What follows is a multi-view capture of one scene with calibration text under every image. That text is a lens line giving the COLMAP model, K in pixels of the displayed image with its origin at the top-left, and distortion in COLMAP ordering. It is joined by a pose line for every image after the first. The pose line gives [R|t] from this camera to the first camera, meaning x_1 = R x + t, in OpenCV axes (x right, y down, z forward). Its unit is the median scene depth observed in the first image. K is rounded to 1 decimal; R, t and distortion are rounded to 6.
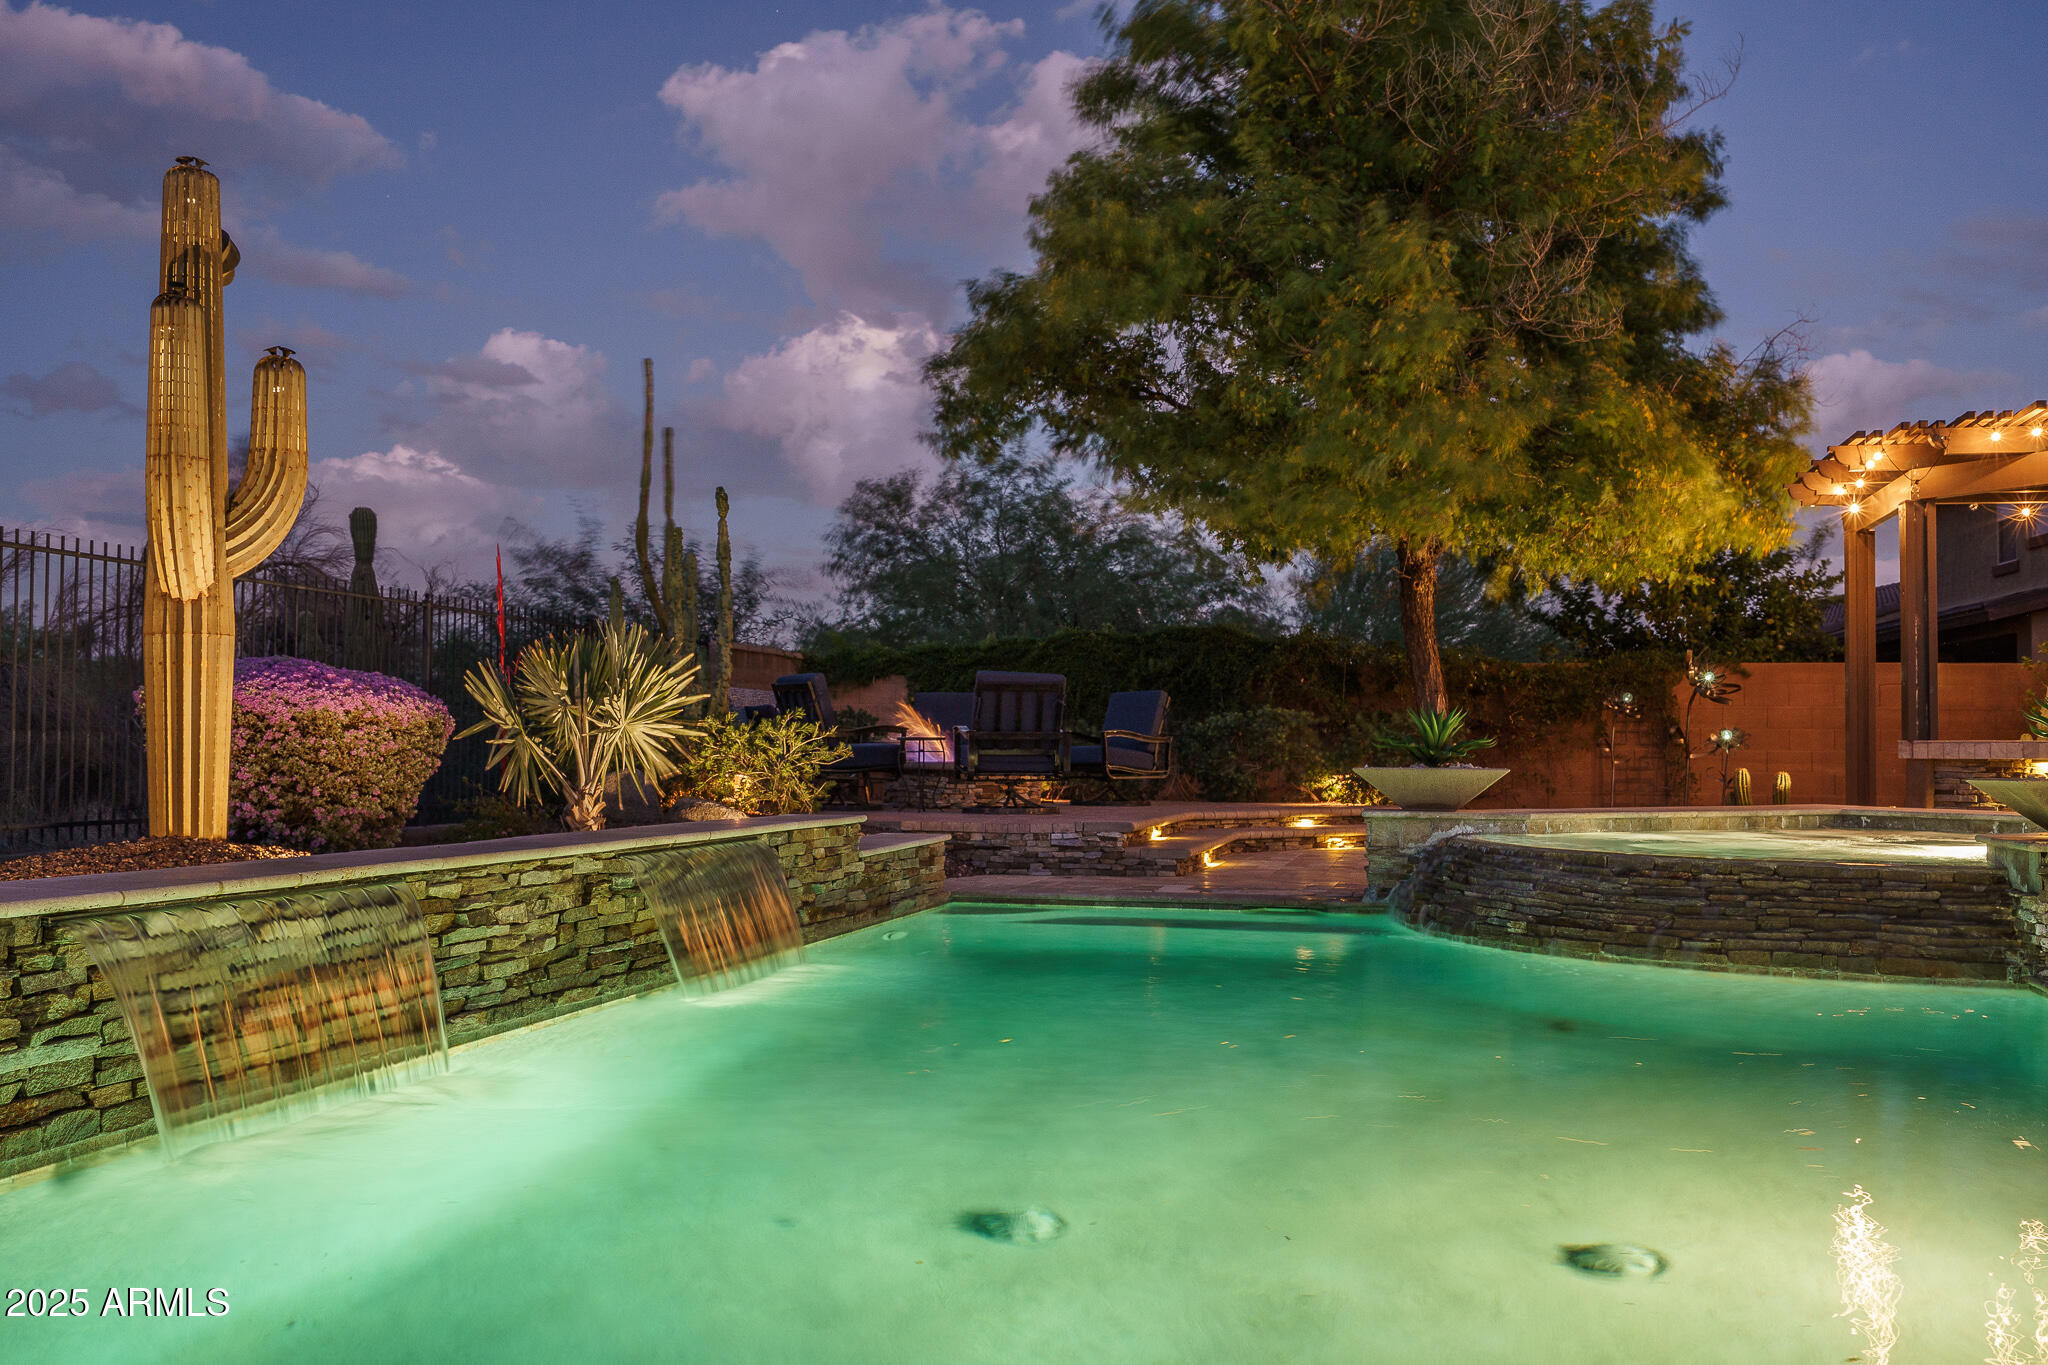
lens RADIAL K [[1839.5, 0, 1024.0], [0, 1839.5, 682.5], [0, 0, 1]] dist [0.000498, -0.000119]
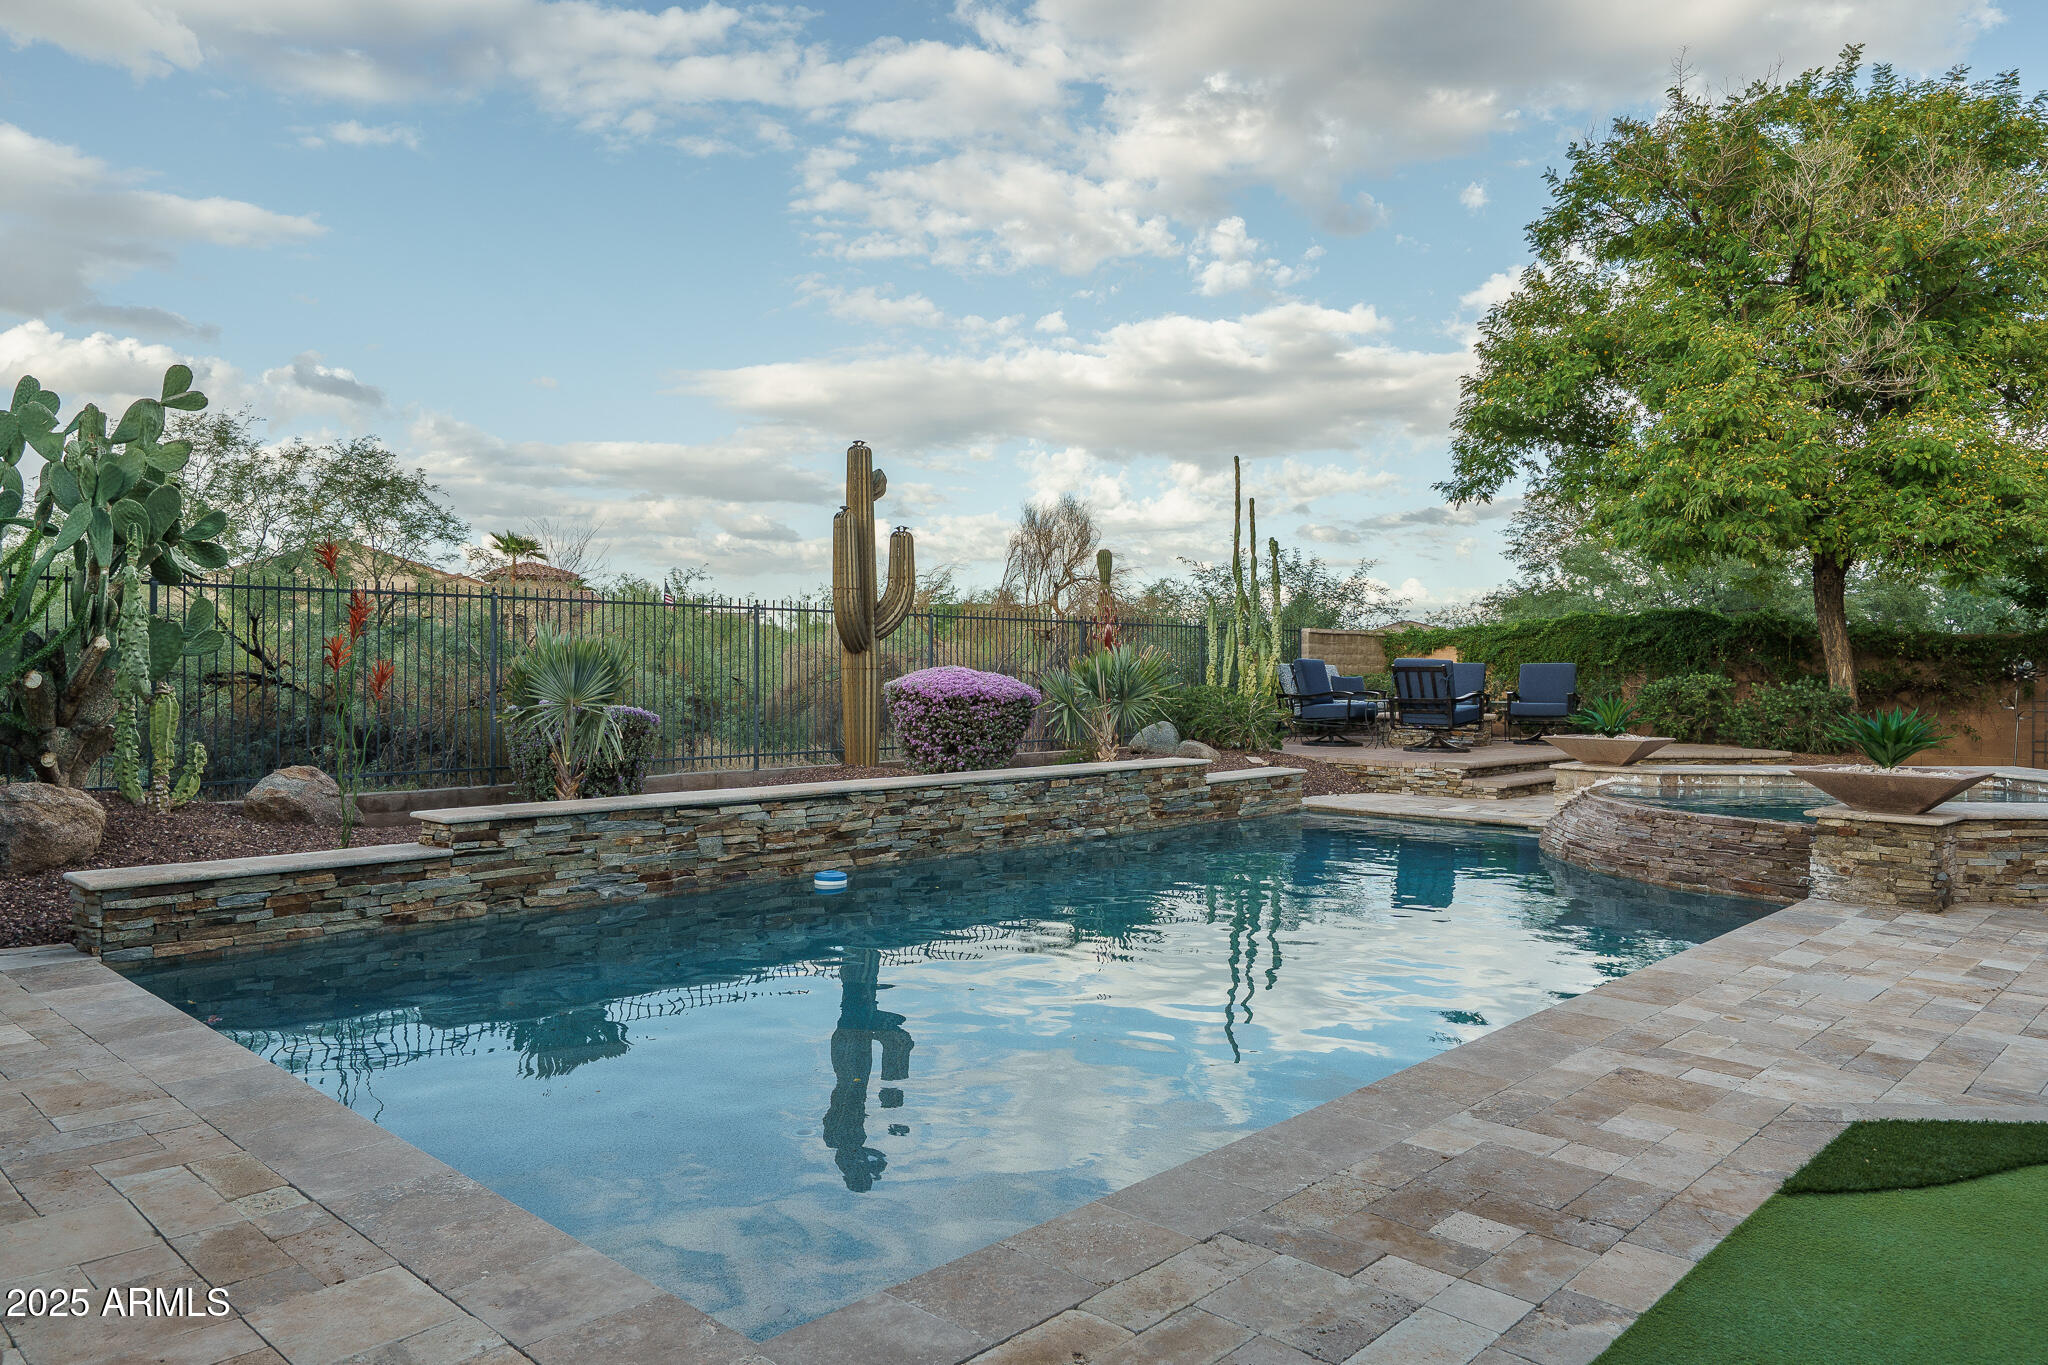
lens RADIAL K [[1377.5, 0, 1024.0], [0, 1377.5, 682.5], [0, 0, 1]] dist [0.000651, 0.001765]
pose [[0.864404, 0.005056, -0.502772, 0.313705], [0.017836, 0.999012, 0.040711, -0.043520], [0.502481, -0.044158, 0.863460, -0.166652]]
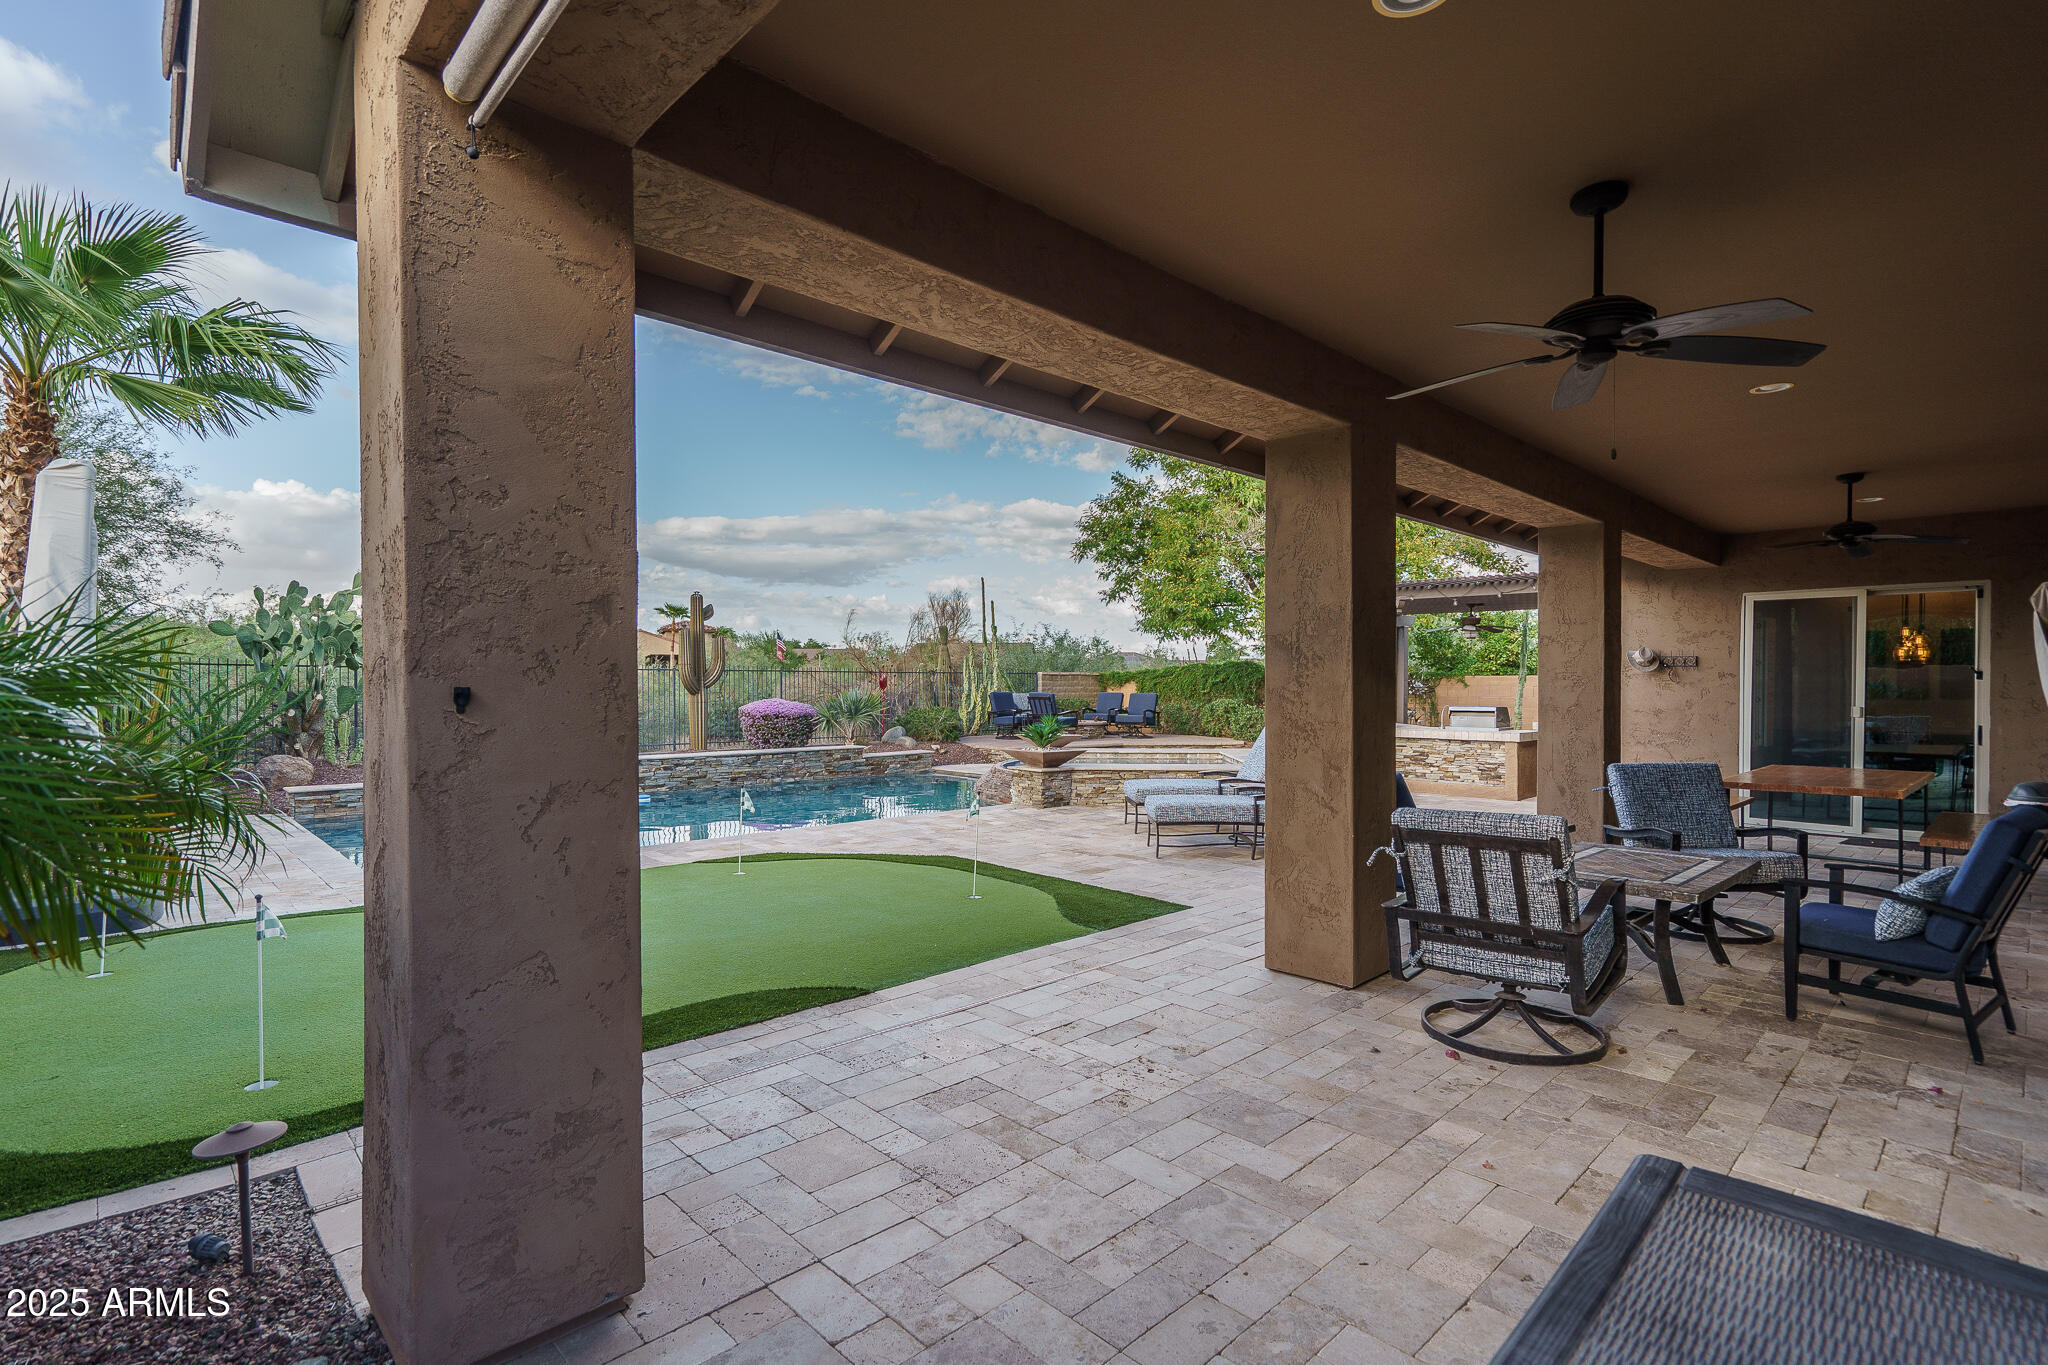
lens RADIAL K [[977.8, 0, 1024.0], [0, 977.8, 682.5], [0, 0, 1]] dist [-0.000592, -0.000047]
pose [[0.836671, -0.004930, -0.547683, 0.911297], [0.024255, 0.999312, 0.028058, -0.073071], [0.547168, -0.036760, 0.836215, -0.316021]]
